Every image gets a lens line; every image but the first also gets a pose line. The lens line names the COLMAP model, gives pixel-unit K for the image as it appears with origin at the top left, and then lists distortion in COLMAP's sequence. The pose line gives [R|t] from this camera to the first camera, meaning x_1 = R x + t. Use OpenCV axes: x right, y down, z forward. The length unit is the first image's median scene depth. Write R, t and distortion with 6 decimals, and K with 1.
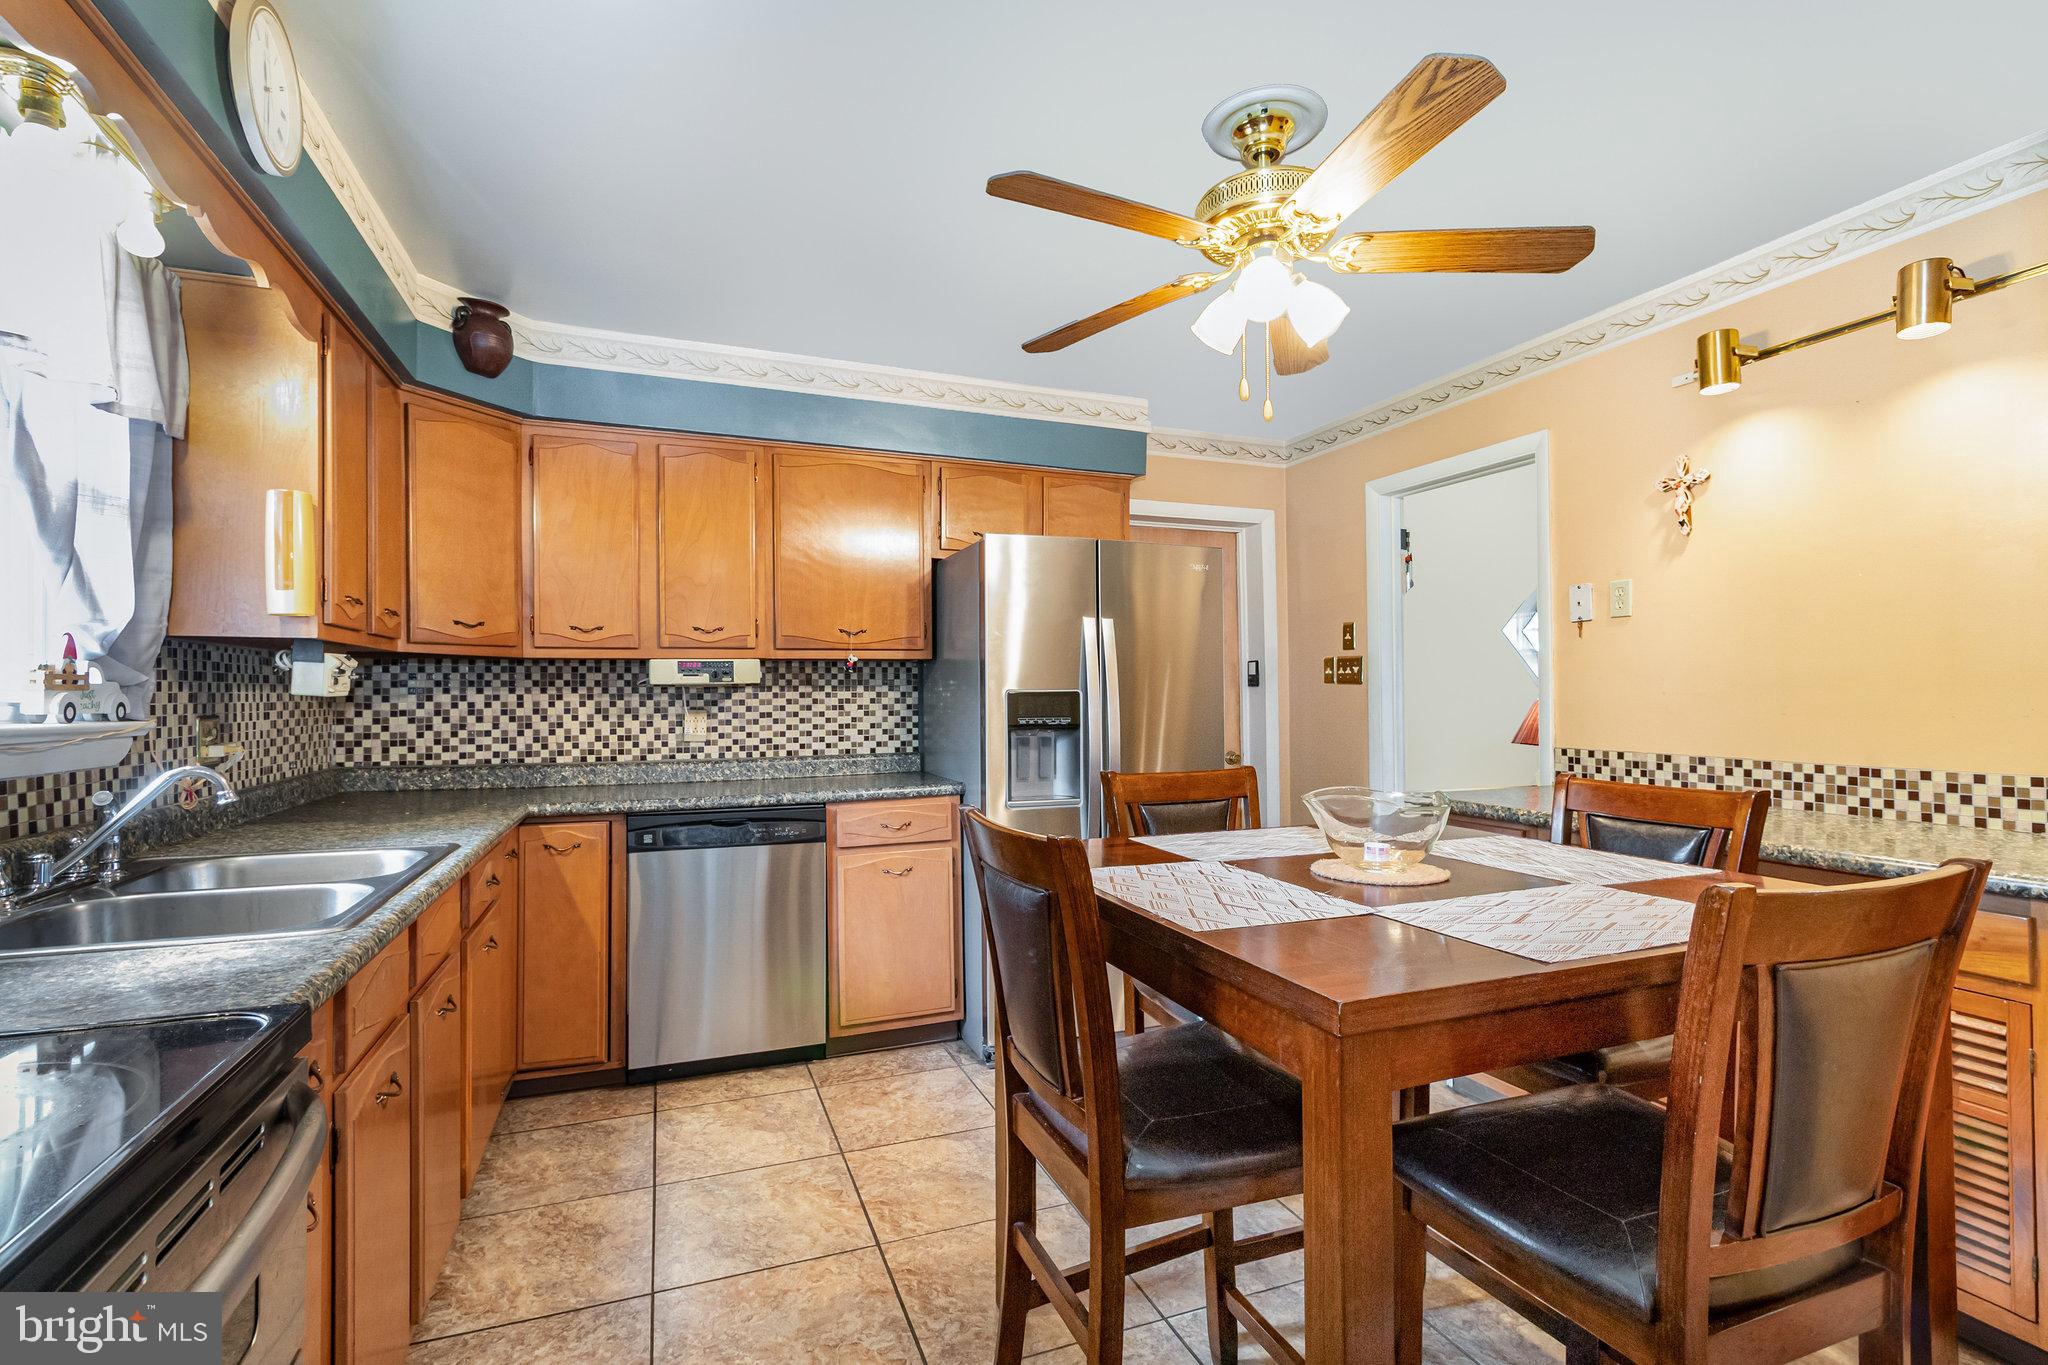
lens RADIAL K [[966.7, 0, 1026.9], [0, 966.7, 687.5], [0, 0, 1]] dist [0.000032, -0.000037]
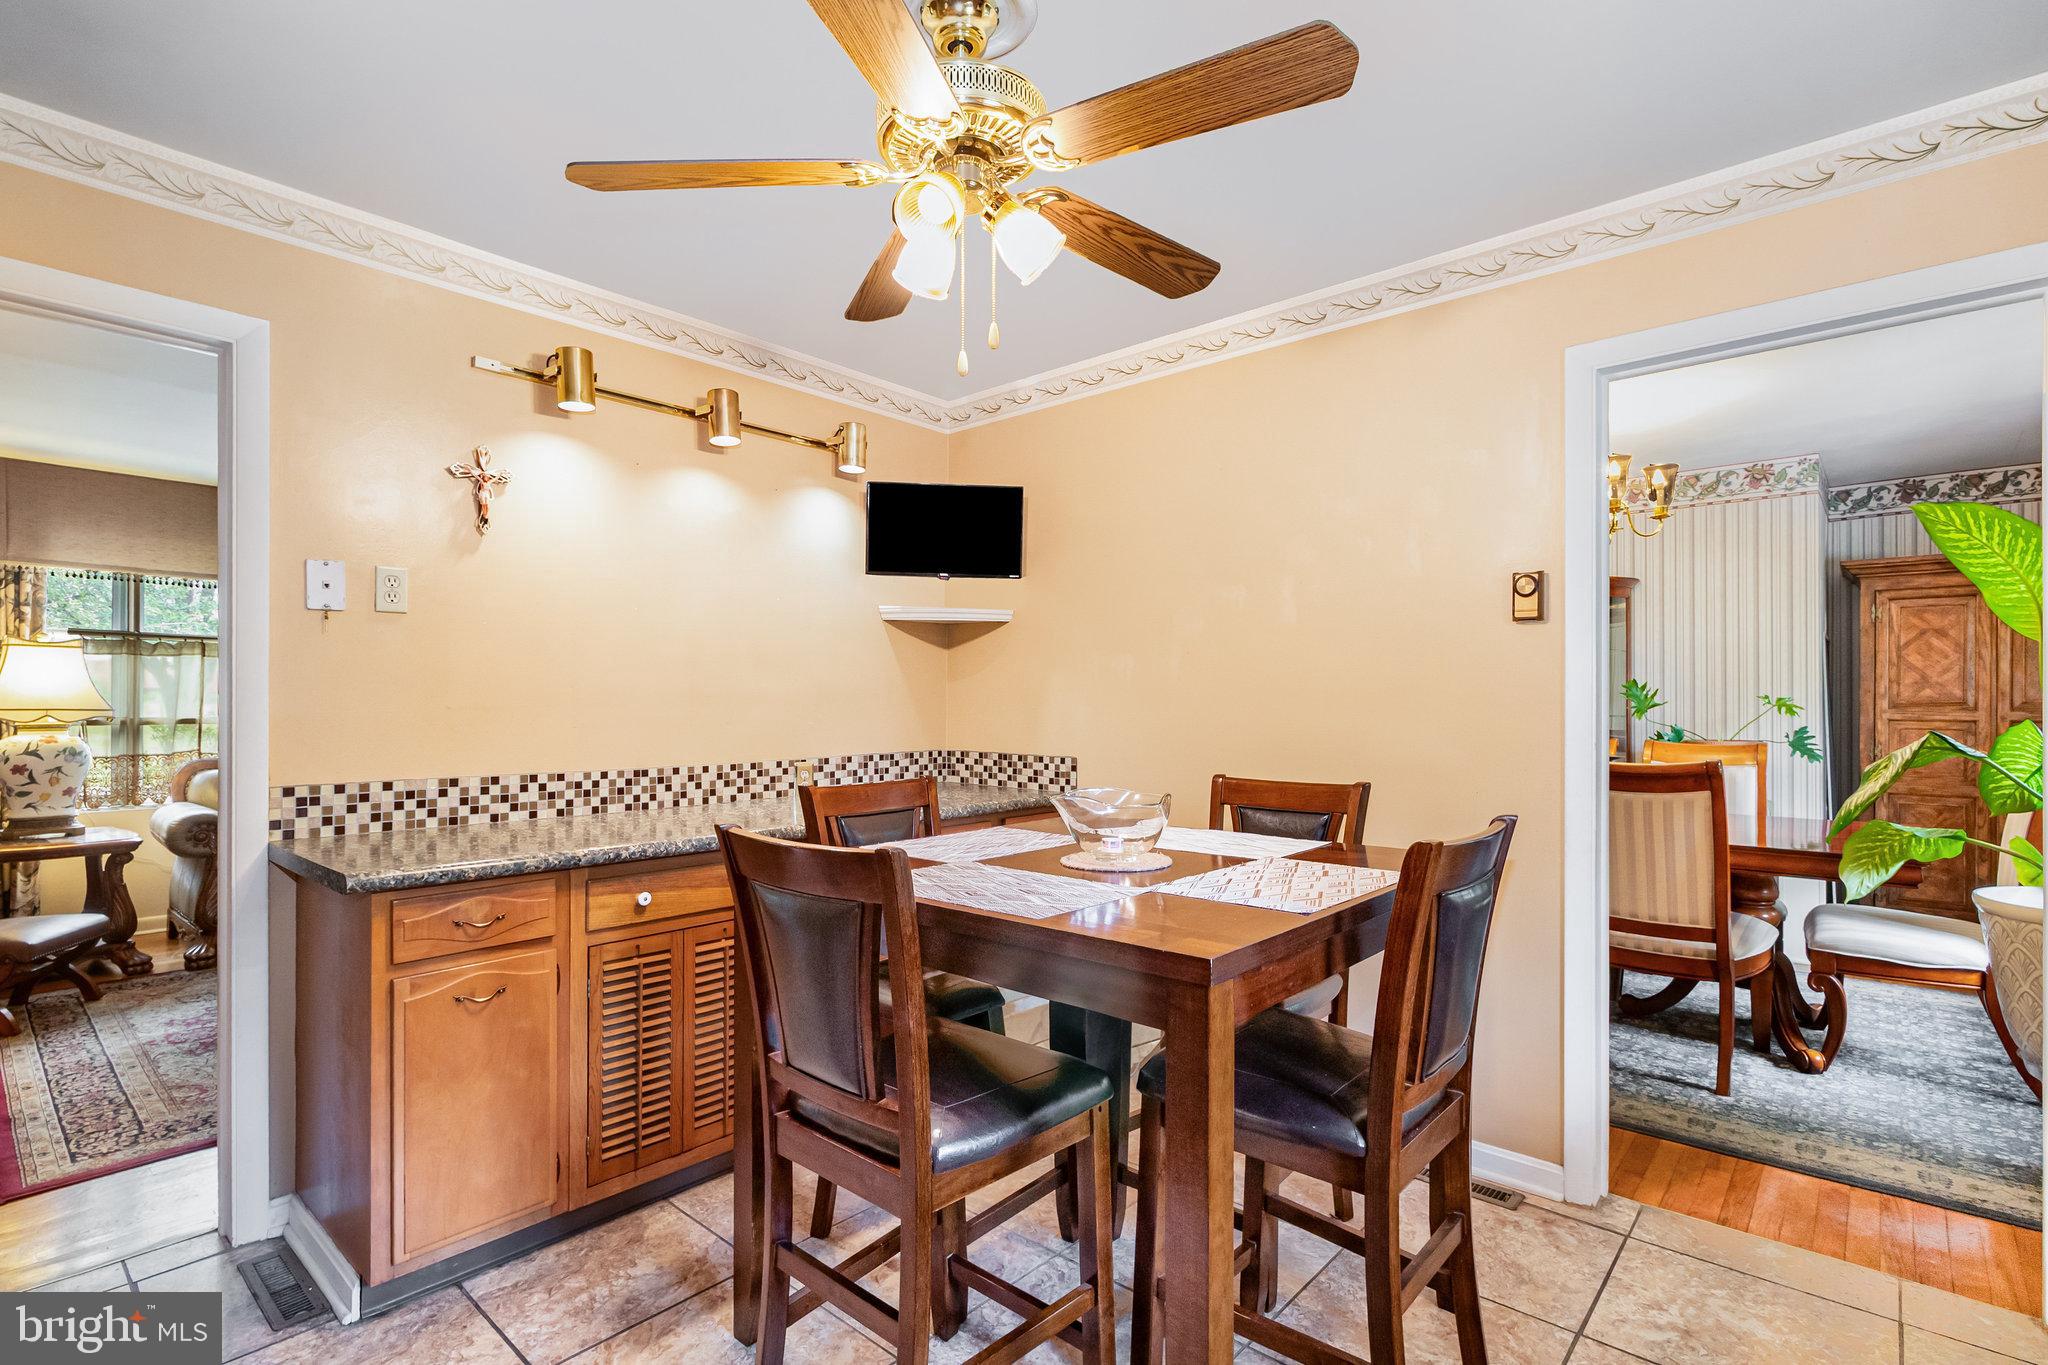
lens RADIAL K [[966.7, 0, 1025.2], [0, 966.7, 694.6], [0, 0, 1]] dist [0.000032, -0.000037]
pose [[-0.458798, 0.010413, 0.888480, -0.399123], [-0.005287, 0.999882, -0.014449, 0.004400], [-0.888525, -0.011327, -0.458688, 1.071884]]
